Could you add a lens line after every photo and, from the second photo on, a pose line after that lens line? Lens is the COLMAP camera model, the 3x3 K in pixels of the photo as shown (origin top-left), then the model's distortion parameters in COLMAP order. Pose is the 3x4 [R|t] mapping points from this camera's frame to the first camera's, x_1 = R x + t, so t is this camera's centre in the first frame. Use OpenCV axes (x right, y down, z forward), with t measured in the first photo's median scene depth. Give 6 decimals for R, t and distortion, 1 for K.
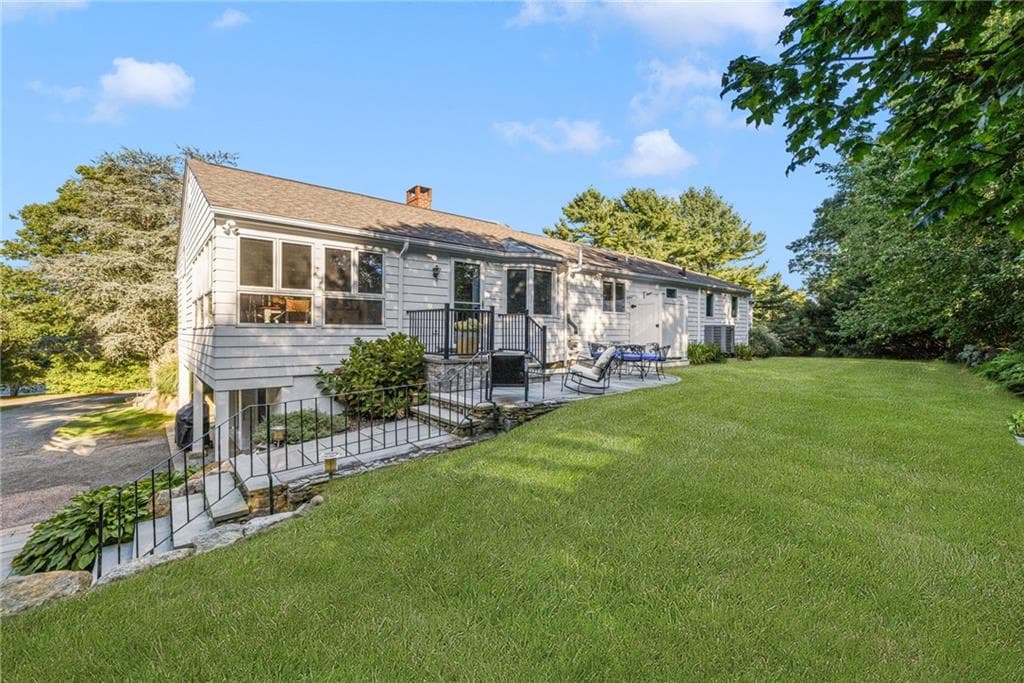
lens RADIAL K [[433.9, 0, 506.4], [0, 433.9, 338.3], [0, 0, 1]] dist [0.009384, 0.000009]
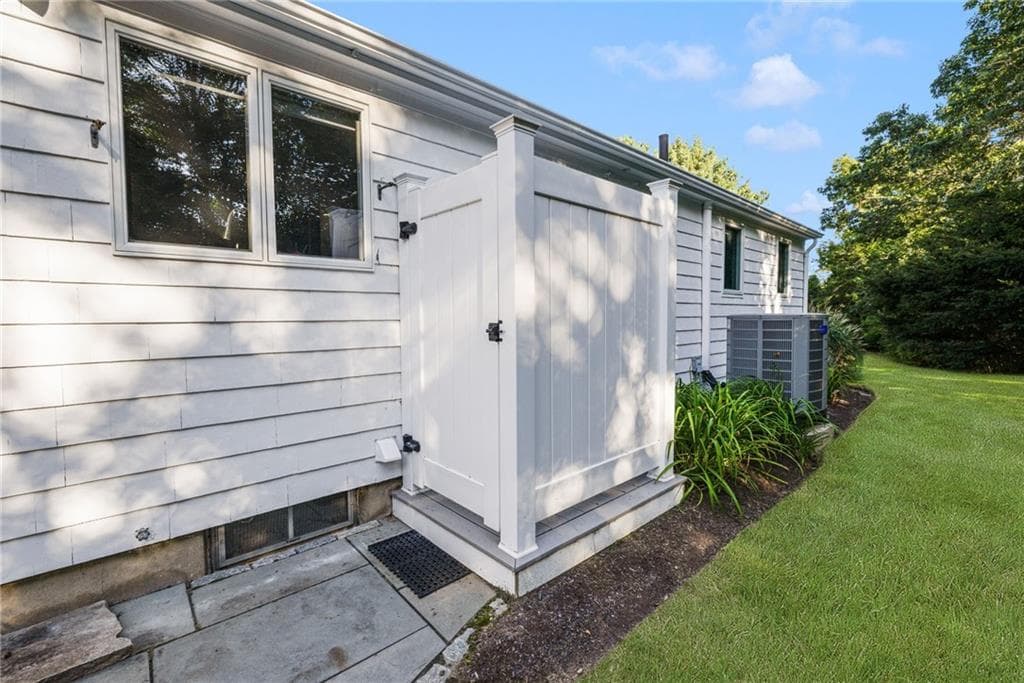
lens RADIAL K [[433.9, 0, 506.4], [0, 433.9, 338.3], [0, 0, 1]] dist [0.009384, 0.000009]
pose [[0.999417, -0.006683, 0.033480, 0.265292], [0.005126, 0.998910, 0.046385, -0.027305], [-0.033754, -0.046187, 0.998362, 0.641818]]
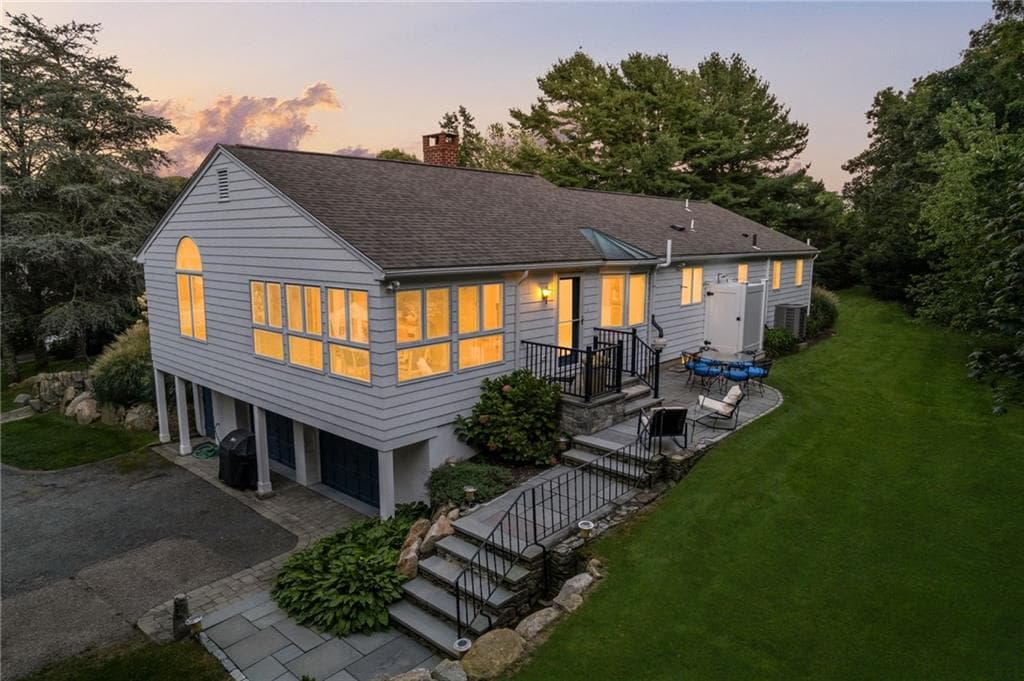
lens RADIAL K [[655.7, 0, 508.0], [0, 655.7, 353.0], [0, 0, 1]] dist [-0.083774, 0.084869]
pose [[0.989855, -0.027125, 0.139470, -0.234094], [0.003793, 0.986302, 0.164906, -0.138848], [-0.142033, -0.162704, 0.976398, -0.186151]]
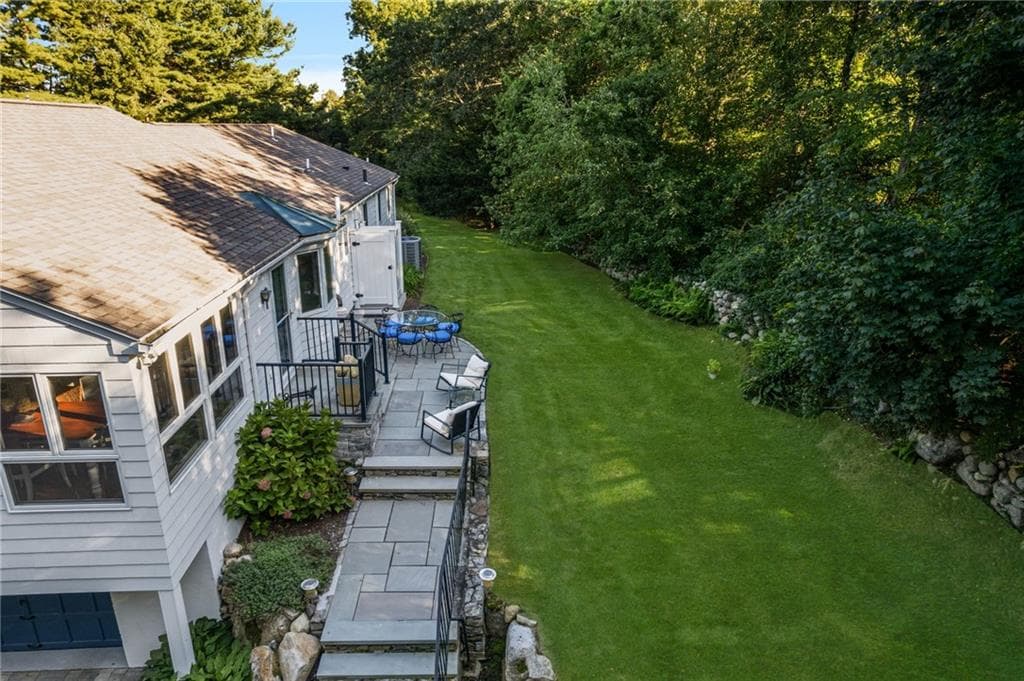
lens RADIAL K [[666.0, 0, 512.0], [0, 666.0, 340.5], [0, 0, 1]] dist [-0.097360, 0.102793]
pose [[0.606873, -0.248749, 0.754870, -0.403972], [0.011048, 0.952311, 0.304929, -0.220604], [-0.794722, -0.176713, 0.580681, 0.019747]]
